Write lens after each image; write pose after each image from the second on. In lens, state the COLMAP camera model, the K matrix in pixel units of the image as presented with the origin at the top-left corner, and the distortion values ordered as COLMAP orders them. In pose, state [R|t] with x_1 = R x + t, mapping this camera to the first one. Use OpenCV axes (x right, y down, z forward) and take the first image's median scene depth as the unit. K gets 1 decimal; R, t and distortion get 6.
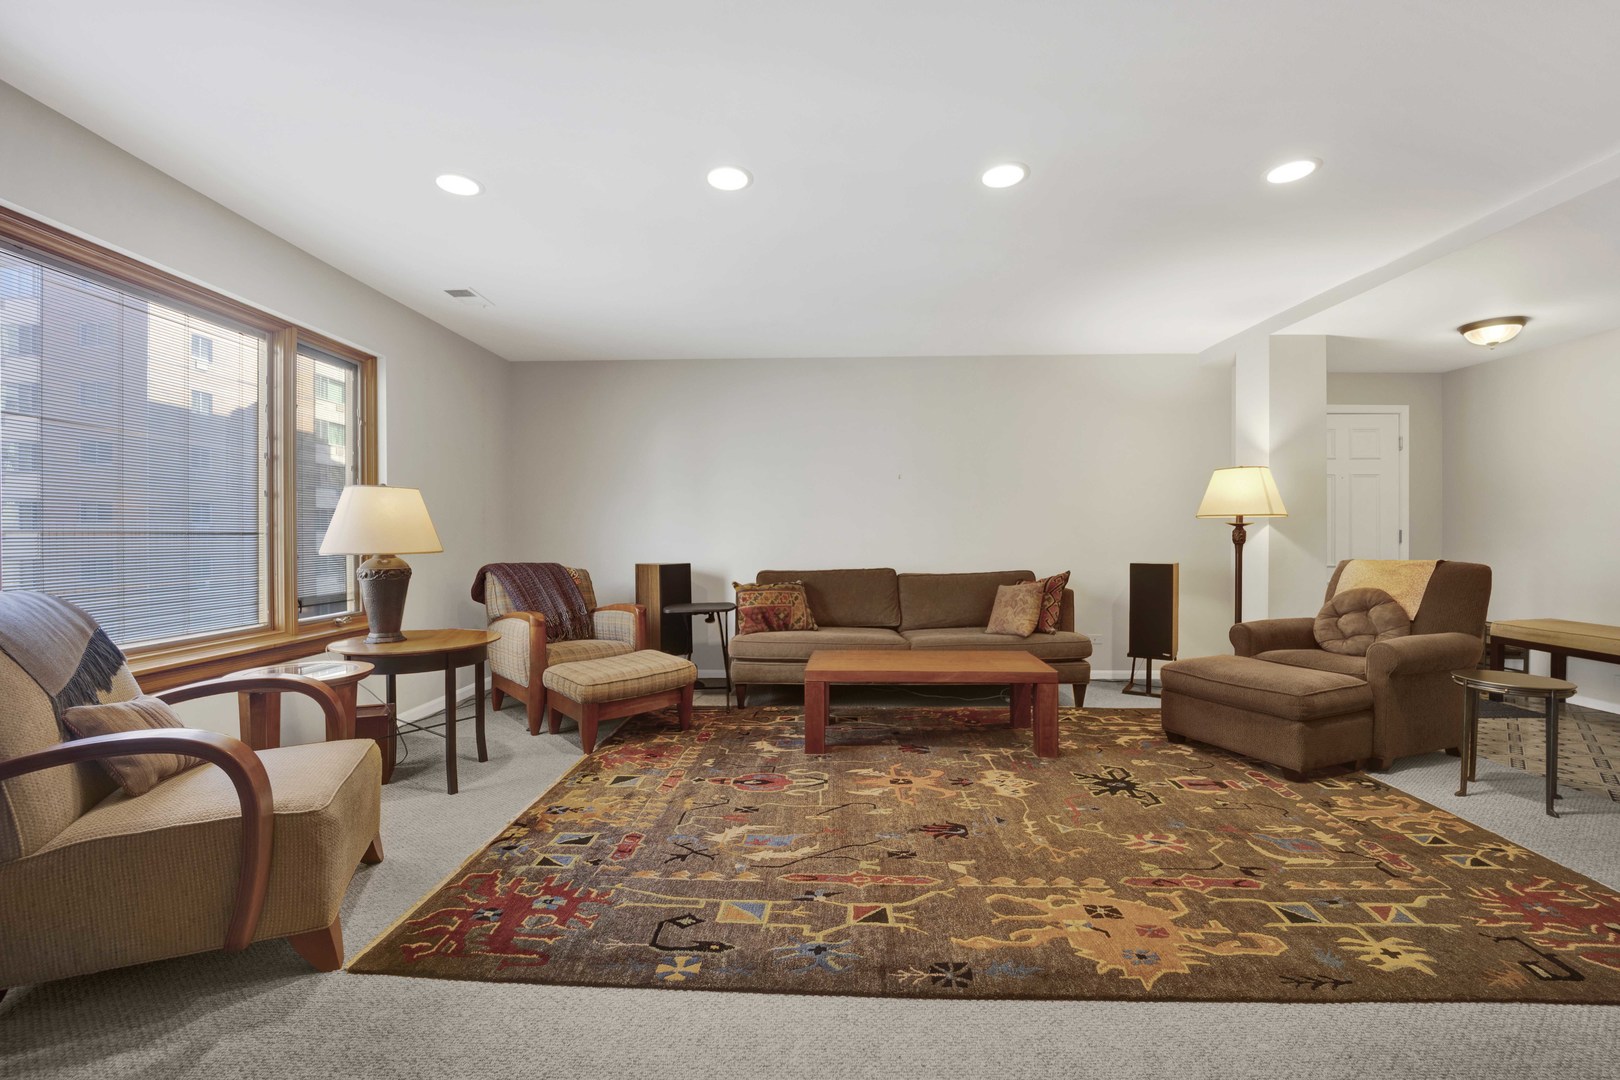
lens RADIAL K [[665.5, 0, 802.9], [0, 665.5, 540.9], [0, 0, 1]] dist [-0.021512, -0.001126]
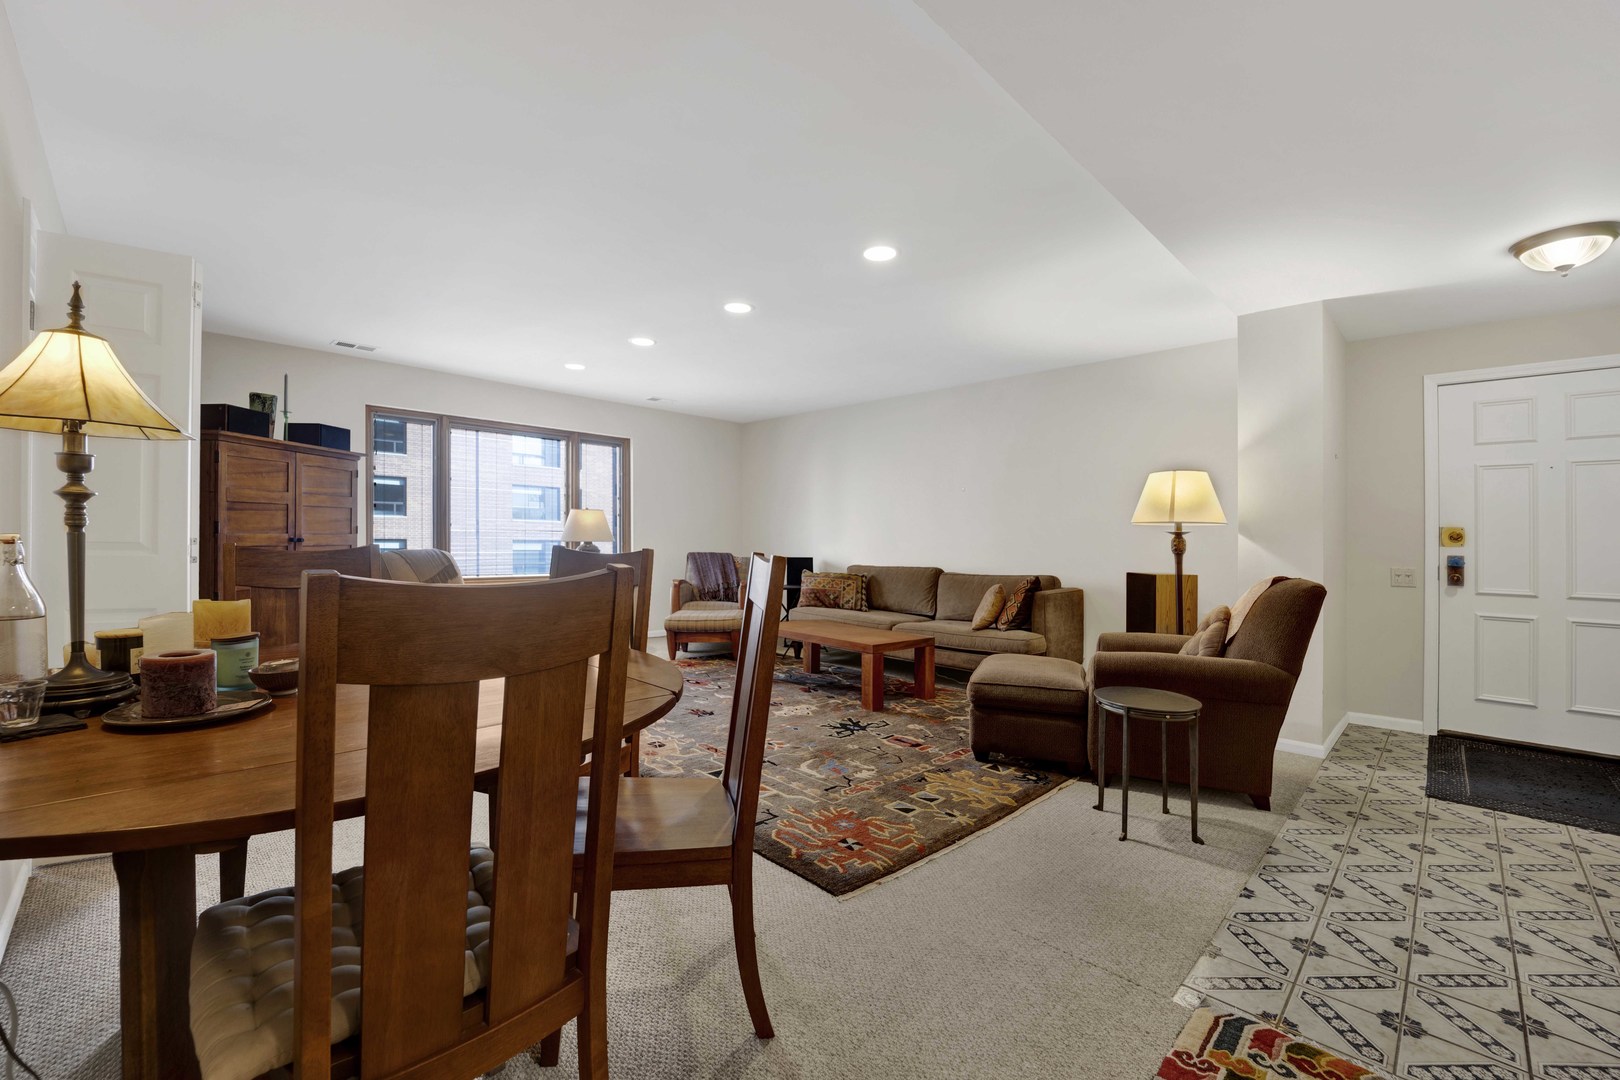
lens RADIAL K [[665.5, 0, 805.6], [0, 665.5, 529.0], [0, 0, 1]] dist [-0.021512, -0.001126]
pose [[0.724149, 0.005556, -0.689621, 1.308877], [-0.024505, 0.999543, -0.017679, 0.000133], [0.689208, 0.029701, 0.723955, -0.031152]]
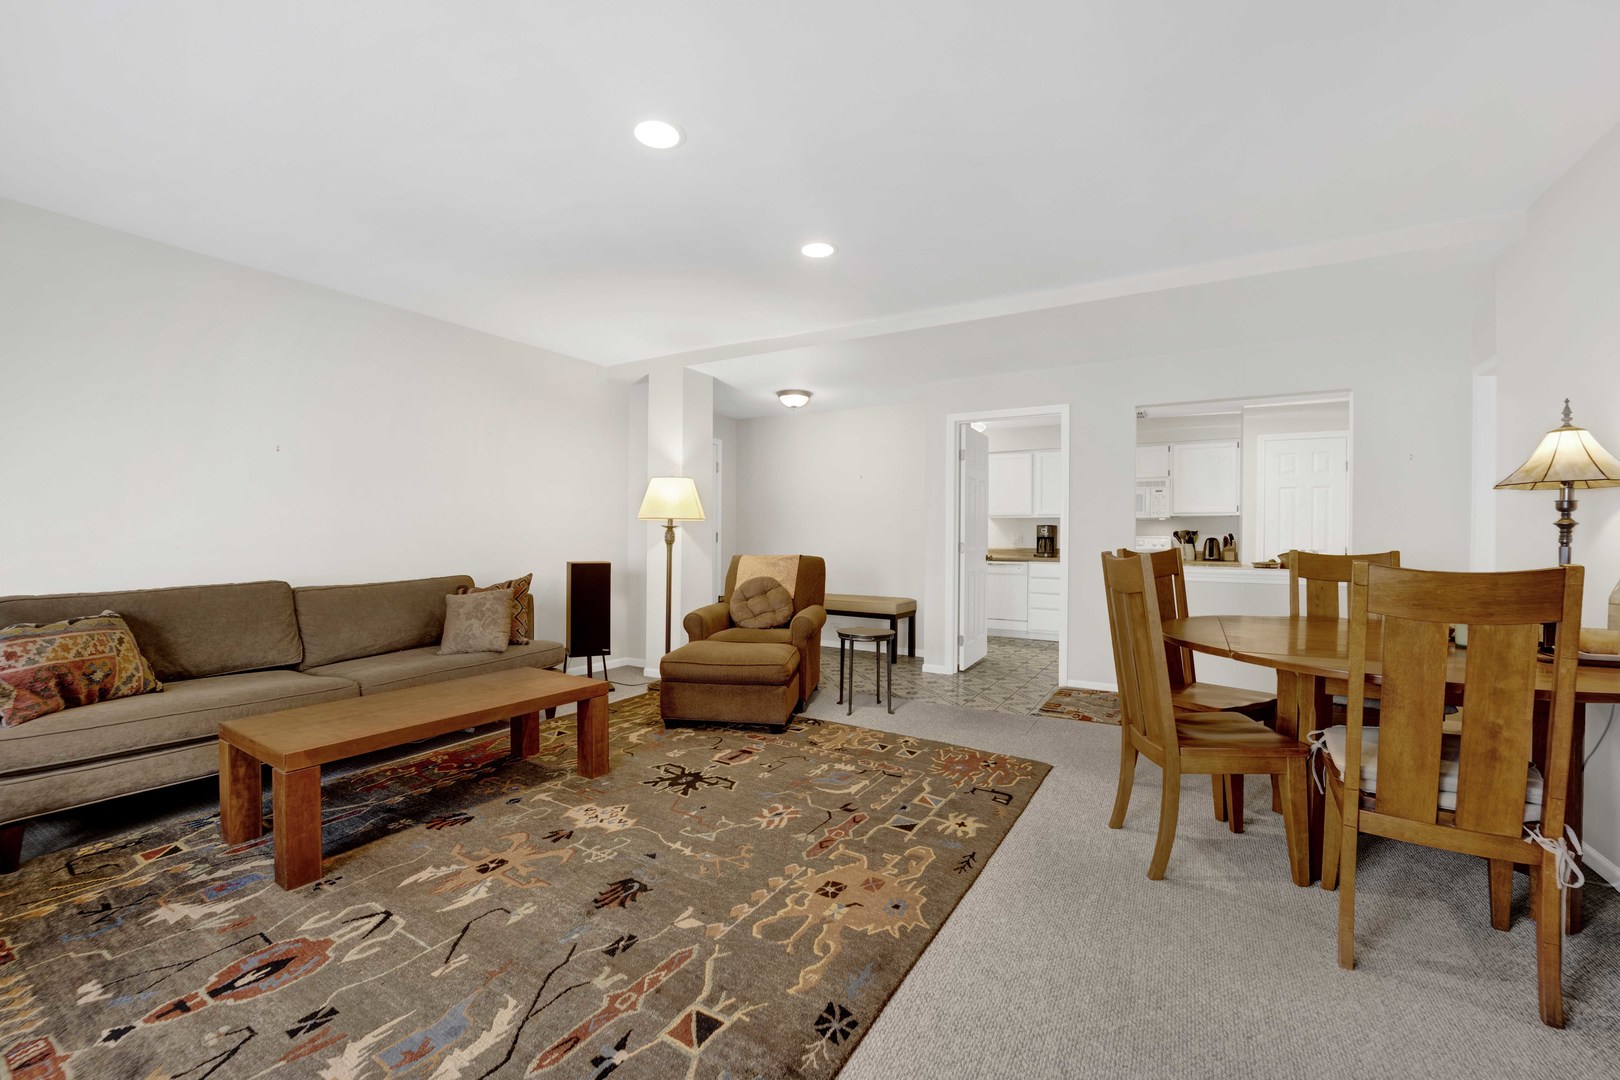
lens RADIAL K [[665.5, 0, 803.9], [0, 665.5, 540.3], [0, 0, 1]] dist [-0.021512, -0.001126]
pose [[0.486035, 0.001073, 0.873939, -0.329390], [-0.000130, 0.999999, -0.001155, 0.000592], [-0.873940, 0.000448, 0.486034, 0.341468]]
